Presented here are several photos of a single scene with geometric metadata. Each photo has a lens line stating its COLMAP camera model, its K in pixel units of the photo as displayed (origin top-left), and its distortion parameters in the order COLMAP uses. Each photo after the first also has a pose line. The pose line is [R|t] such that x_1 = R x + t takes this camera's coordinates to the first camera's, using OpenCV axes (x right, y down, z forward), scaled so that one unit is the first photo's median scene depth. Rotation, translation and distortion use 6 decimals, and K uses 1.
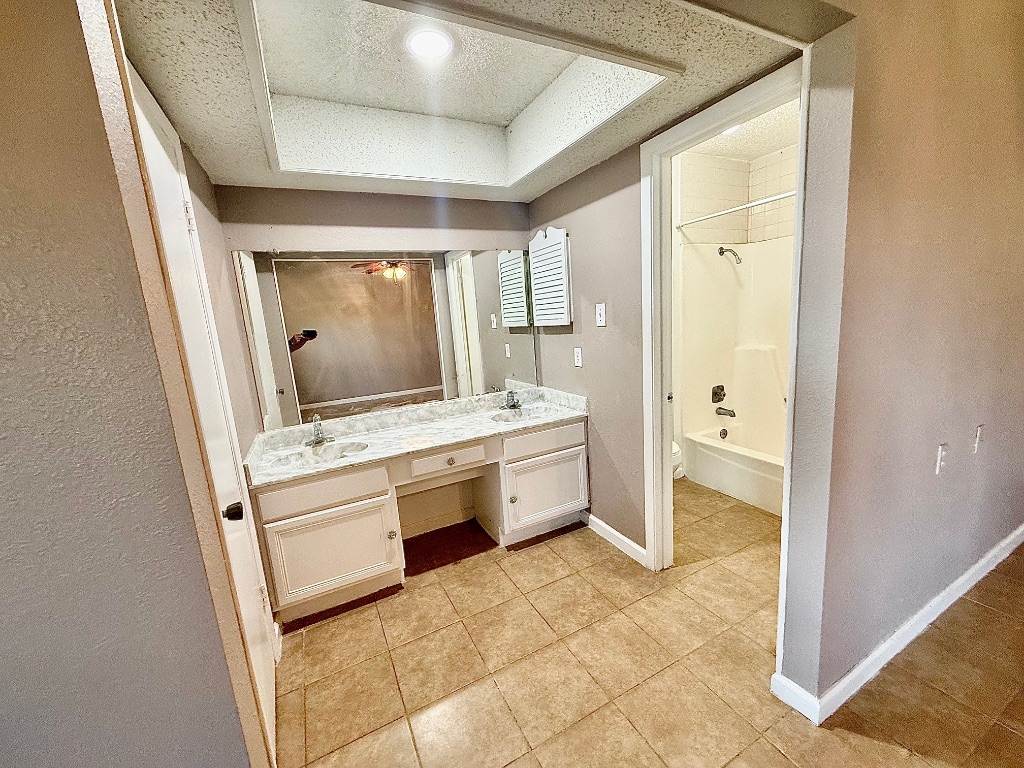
lens RADIAL K [[408.6, 0, 511.6], [0, 408.6, 384.5], [0, 0, 1]] dist [0.000271, -0.000134]
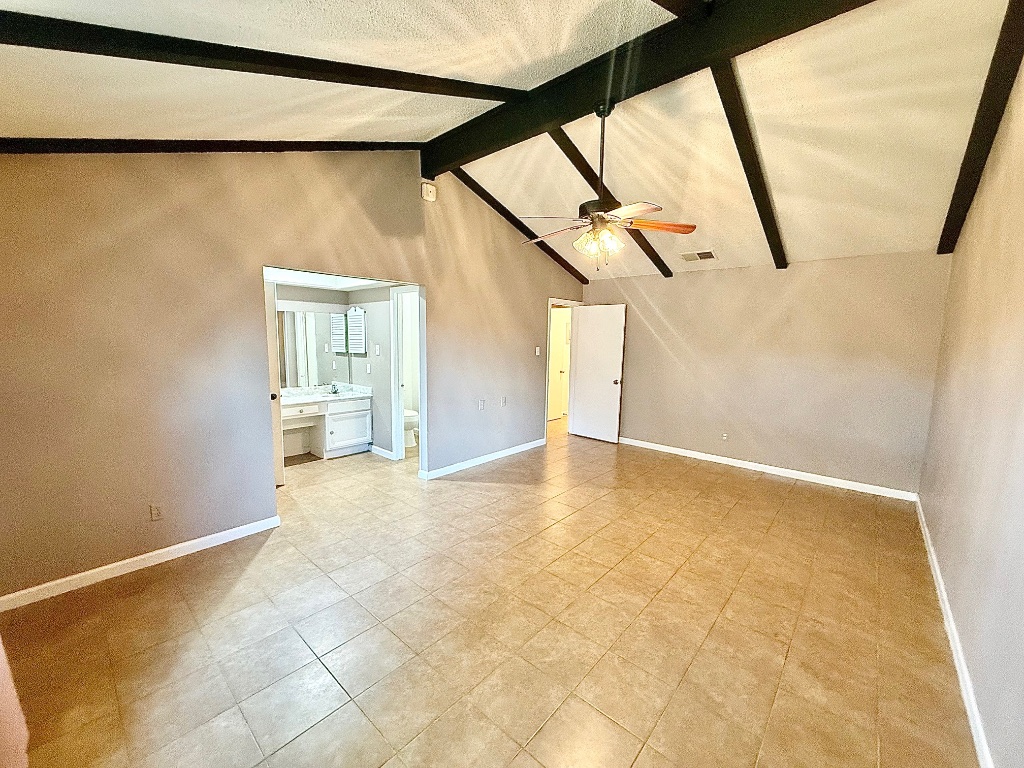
lens RADIAL K [[408.6, 0, 508.5], [0, 408.6, 384.4], [0, 0, 1]] dist [0.000271, -0.000134]
pose [[0.930668, 0.041479, 0.363506, 0.071688], [-0.016465, 0.997294, -0.071645, 0.156431], [-0.365494, 0.060693, 0.928833, -1.241454]]
